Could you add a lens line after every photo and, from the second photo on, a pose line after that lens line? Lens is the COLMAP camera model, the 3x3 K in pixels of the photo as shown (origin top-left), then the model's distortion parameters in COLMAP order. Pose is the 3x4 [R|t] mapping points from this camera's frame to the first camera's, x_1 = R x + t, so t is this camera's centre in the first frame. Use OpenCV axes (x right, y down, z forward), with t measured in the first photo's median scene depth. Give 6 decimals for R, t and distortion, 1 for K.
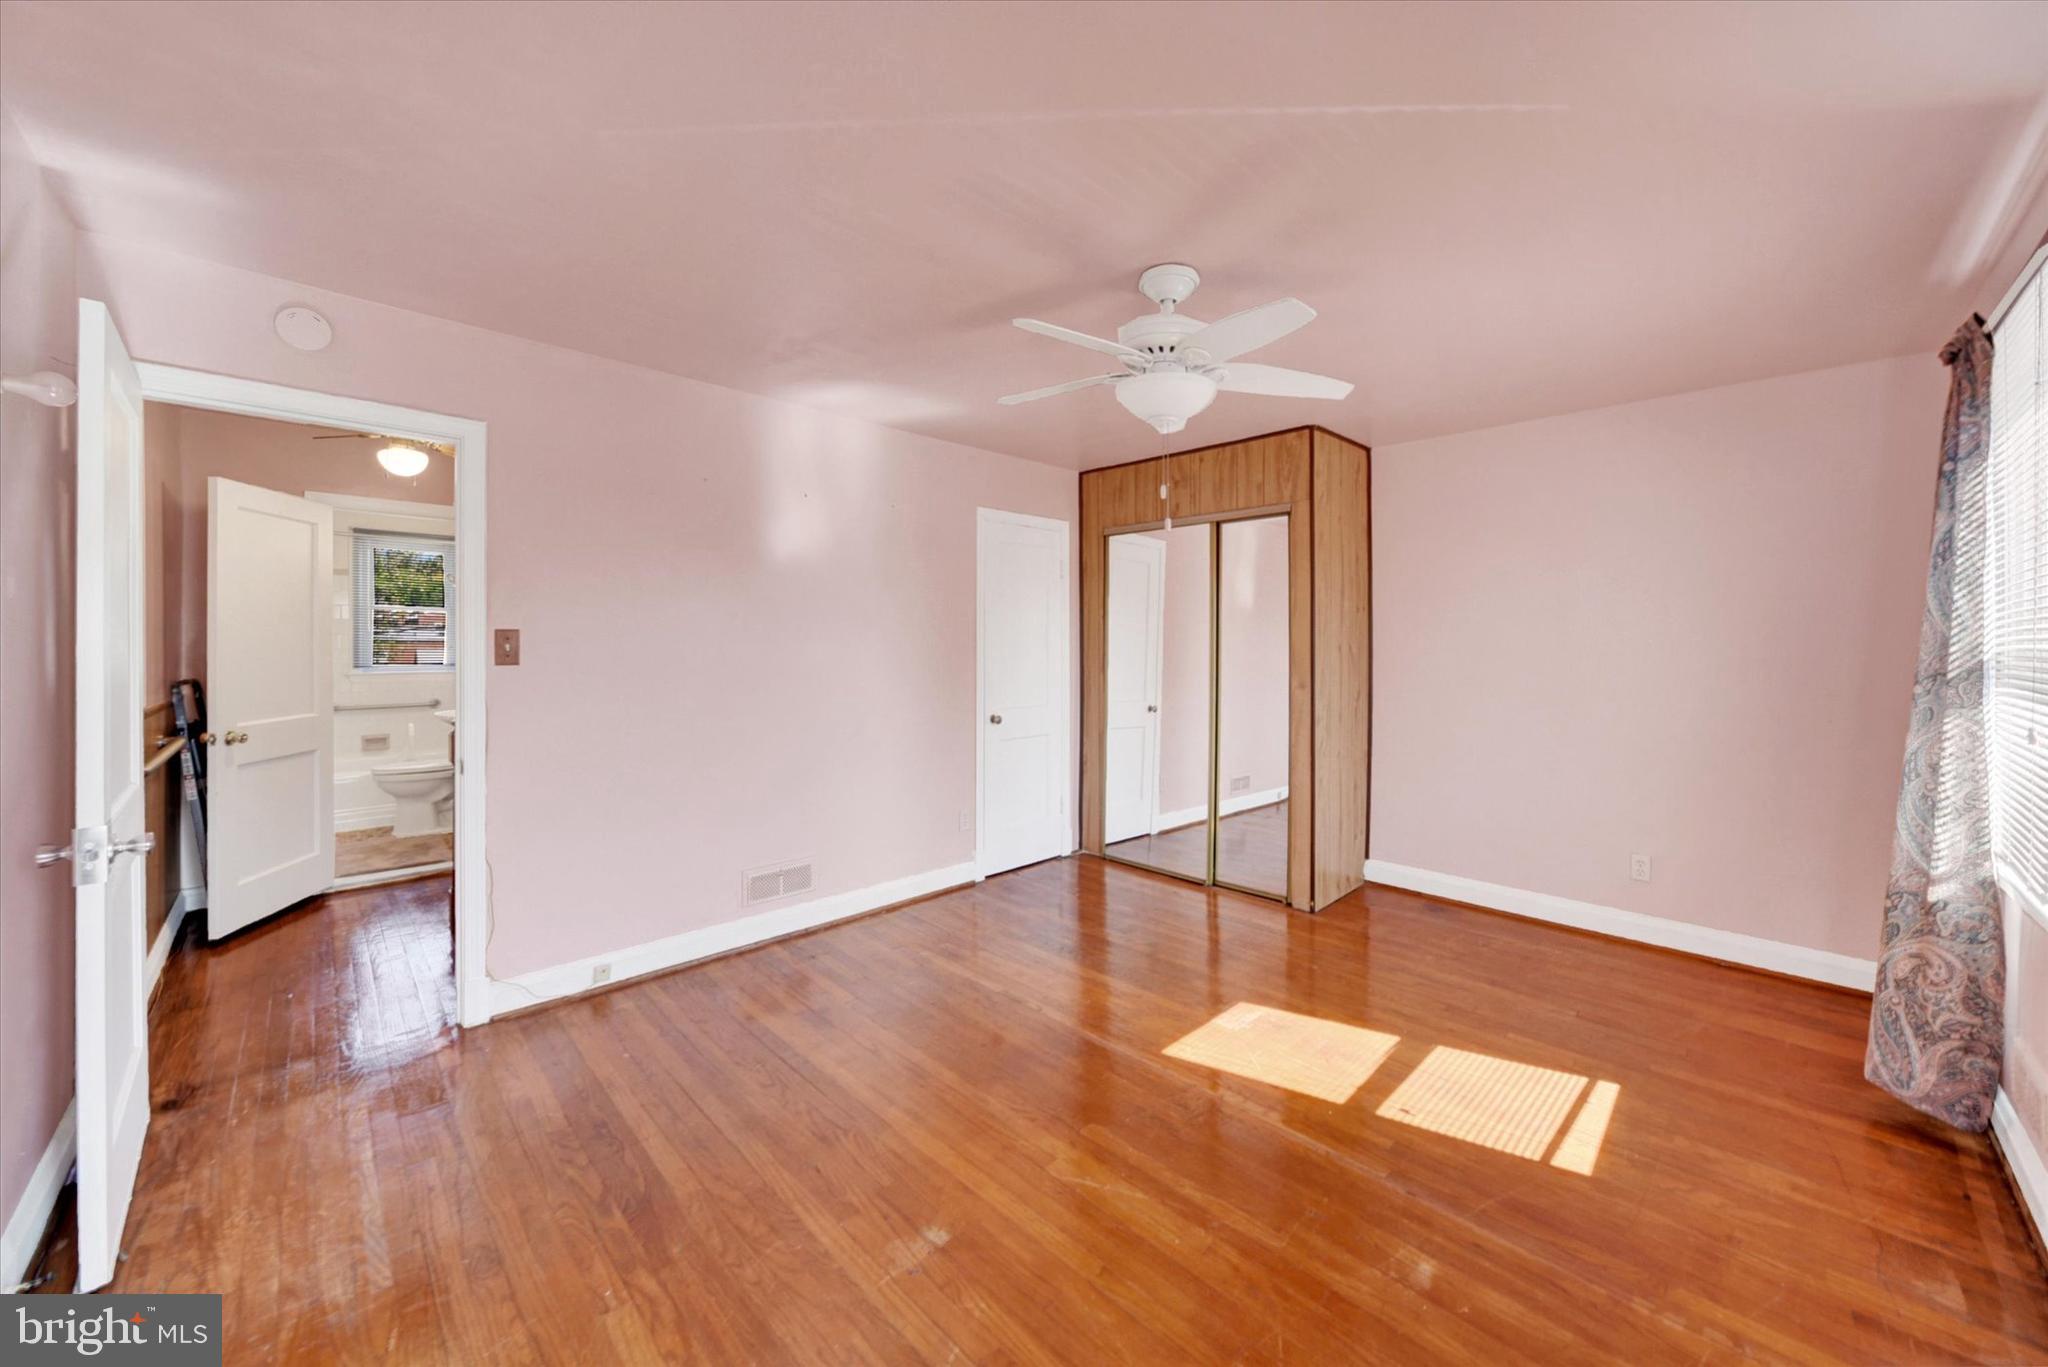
lens RADIAL K [[728.6, 0, 1013.8], [0, 728.6, 647.3], [0, 0, 1]] dist [-0.012769, 0.000626]
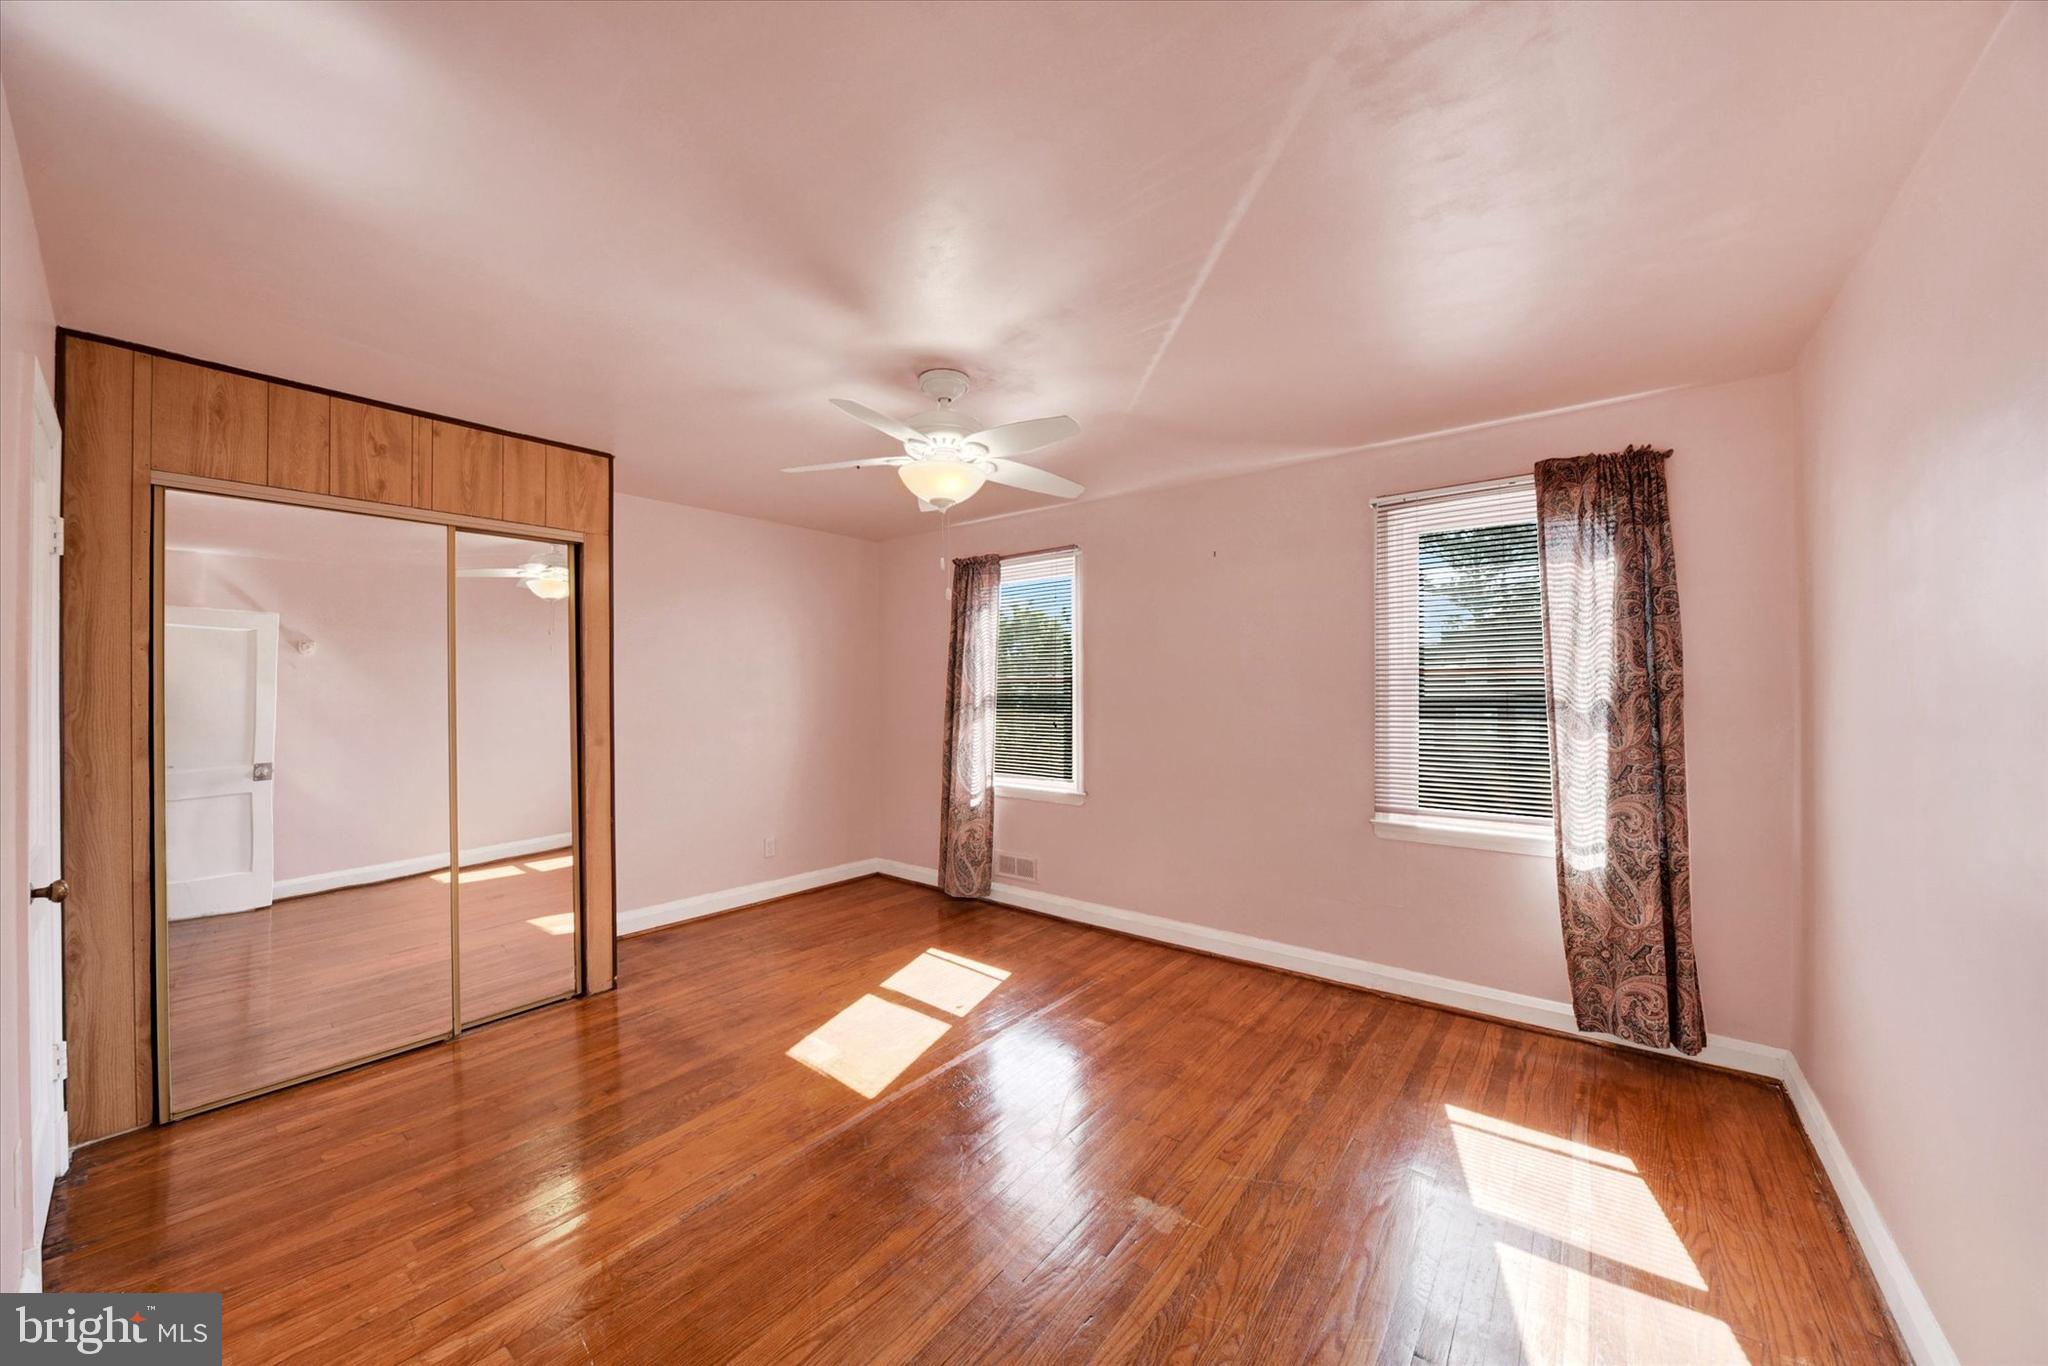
lens RADIAL K [[728.6, 0, 1028.0], [0, 728.6, 681.7], [0, 0, 1]] dist [-0.012769, 0.000626]
pose [[-0.124994, 0.007706, 0.992128, -0.727716], [0.007057, 0.999951, -0.006877, -0.014484], [-0.992132, 0.006142, -0.125042, 0.767641]]
